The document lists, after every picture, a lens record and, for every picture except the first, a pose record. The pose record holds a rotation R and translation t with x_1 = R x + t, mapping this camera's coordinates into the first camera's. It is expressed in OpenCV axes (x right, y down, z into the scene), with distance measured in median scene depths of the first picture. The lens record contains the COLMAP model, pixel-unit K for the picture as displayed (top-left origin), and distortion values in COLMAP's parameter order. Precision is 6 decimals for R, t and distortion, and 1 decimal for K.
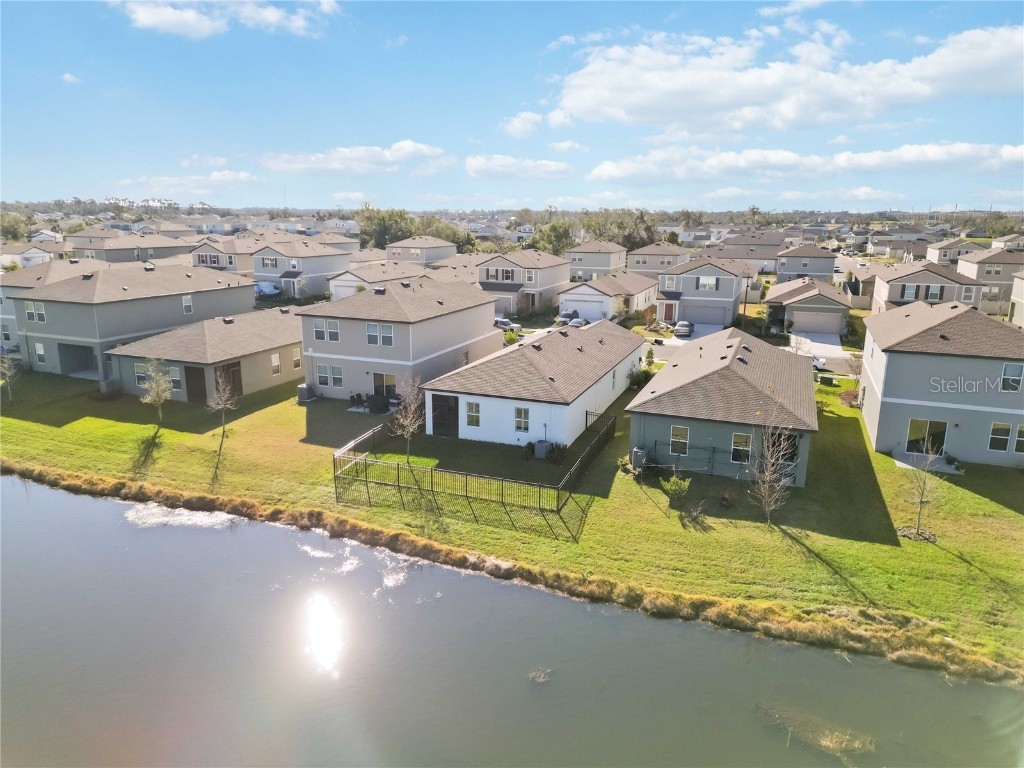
lens RADIAL K [[711.3, 0, 509.5], [0, 711.3, 385.6], [0, 0, 1]] dist [0.093992, -0.094060]
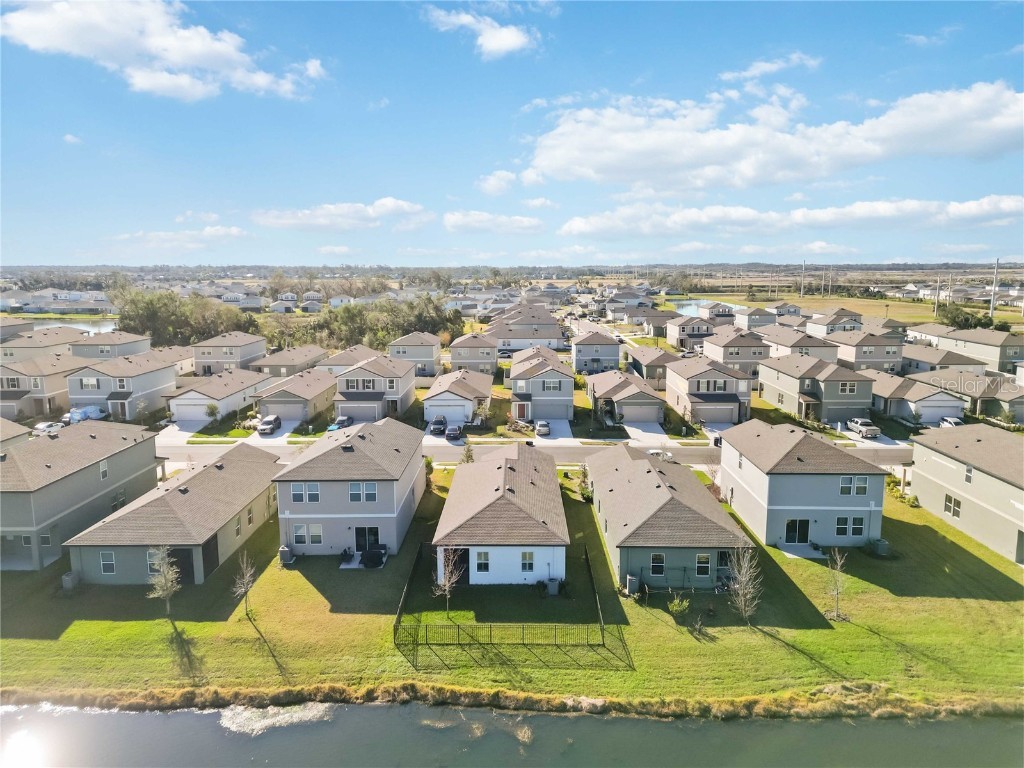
lens RADIAL K [[711.3, 0, 509.5], [0, 711.3, 385.6], [0, 0, 1]] dist [0.093992, -0.094060]
pose [[0.935894, -0.069784, 0.345300, -0.451315], [0.093405, 0.994258, -0.052225, -0.207495], [-0.339672, 0.081129, 0.937038, -0.157516]]
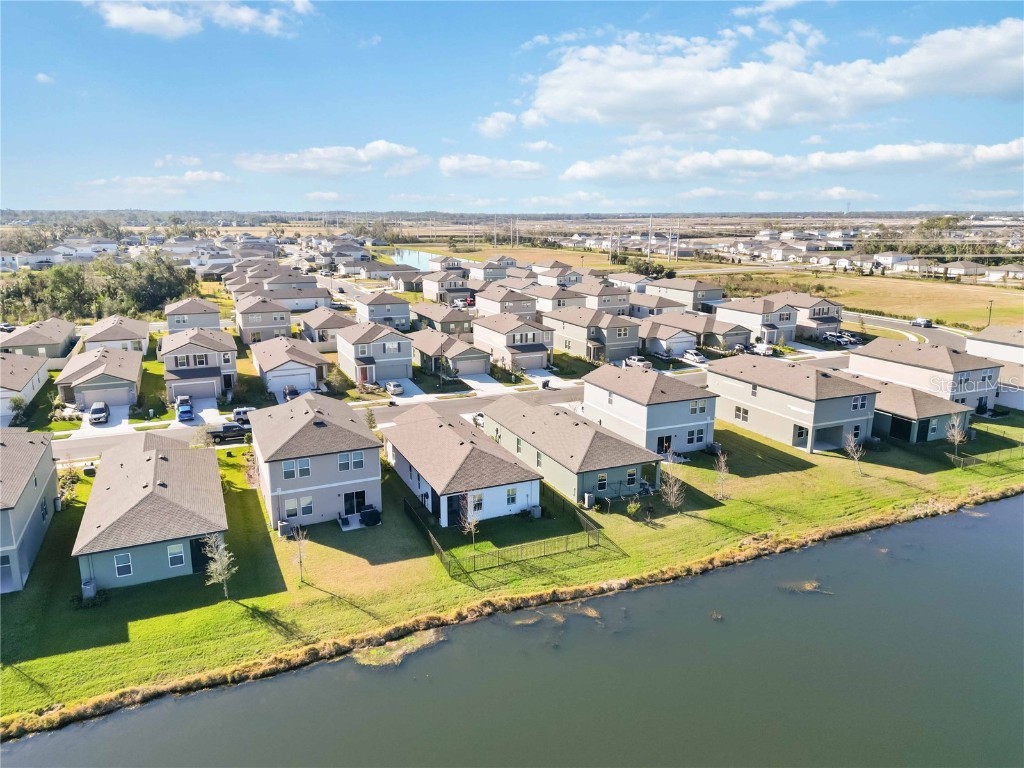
lens RADIAL K [[711.3, 0, 509.5], [0, 711.3, 385.6], [0, 0, 1]] dist [0.093992, -0.094060]
pose [[0.699445, -0.175549, 0.692791, -1.073284], [0.171136, 0.982302, 0.076129, -0.322381], [-0.693894, 0.065314, 0.717109, -0.075455]]
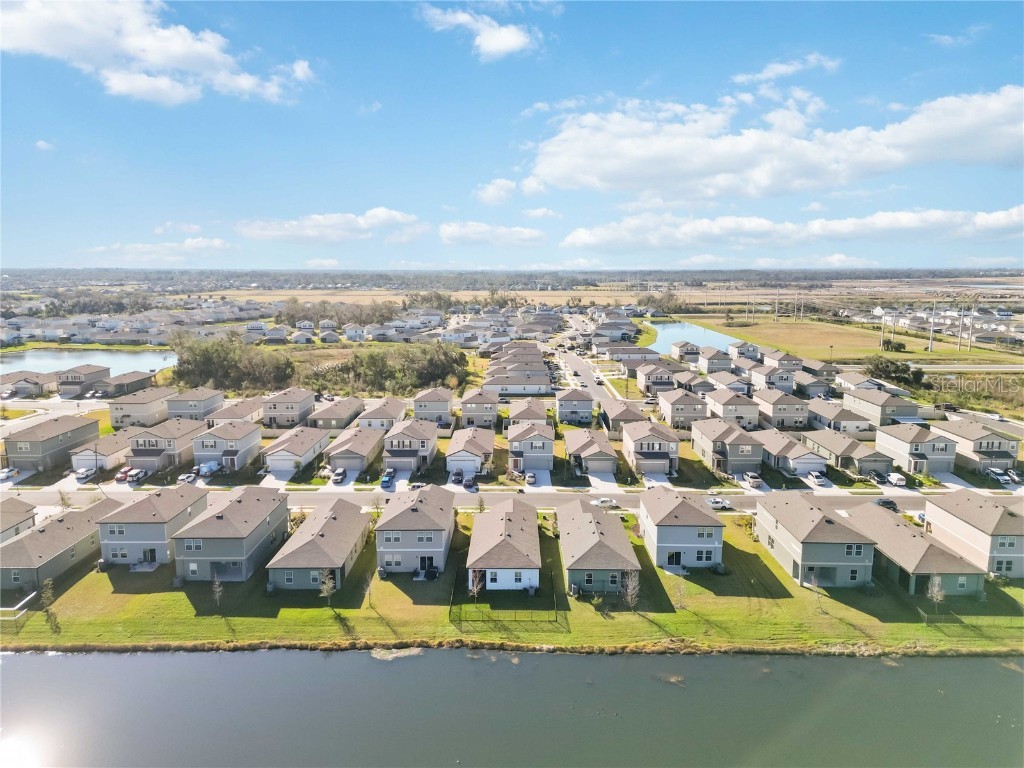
lens RADIAL K [[711.3, 0, 509.5], [0, 711.3, 385.6], [0, 0, 1]] dist [0.093992, -0.094060]
pose [[0.934075, -0.066815, 0.350771, -0.822140], [0.090897, 0.994469, -0.052625, -0.471675], [-0.345314, 0.081040, 0.934982, -1.217679]]
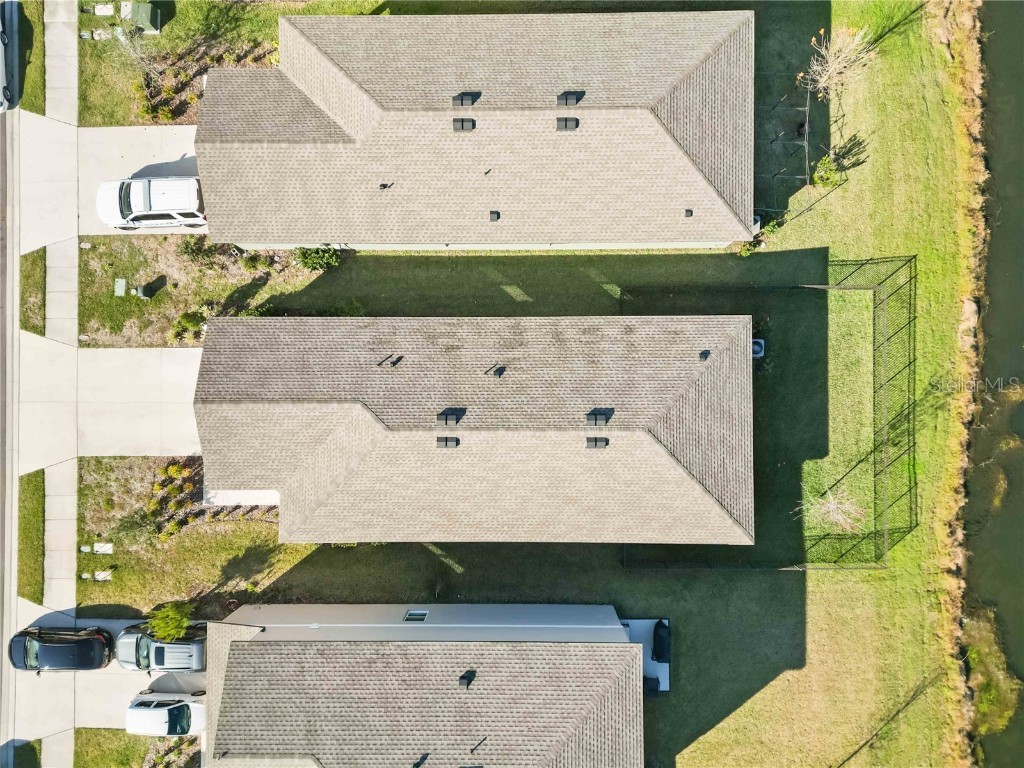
lens RADIAL K [[711.3, 0, 509.5], [0, 711.3, 385.6], [0, 0, 1]] dist [0.093992, -0.094060]
pose [[-0.365506, -0.930803, 0.003387, 0.112203], [0.230483, -0.086979, 0.969181, -0.823109], [-0.901822, 0.355022, 0.246325, 1.140682]]
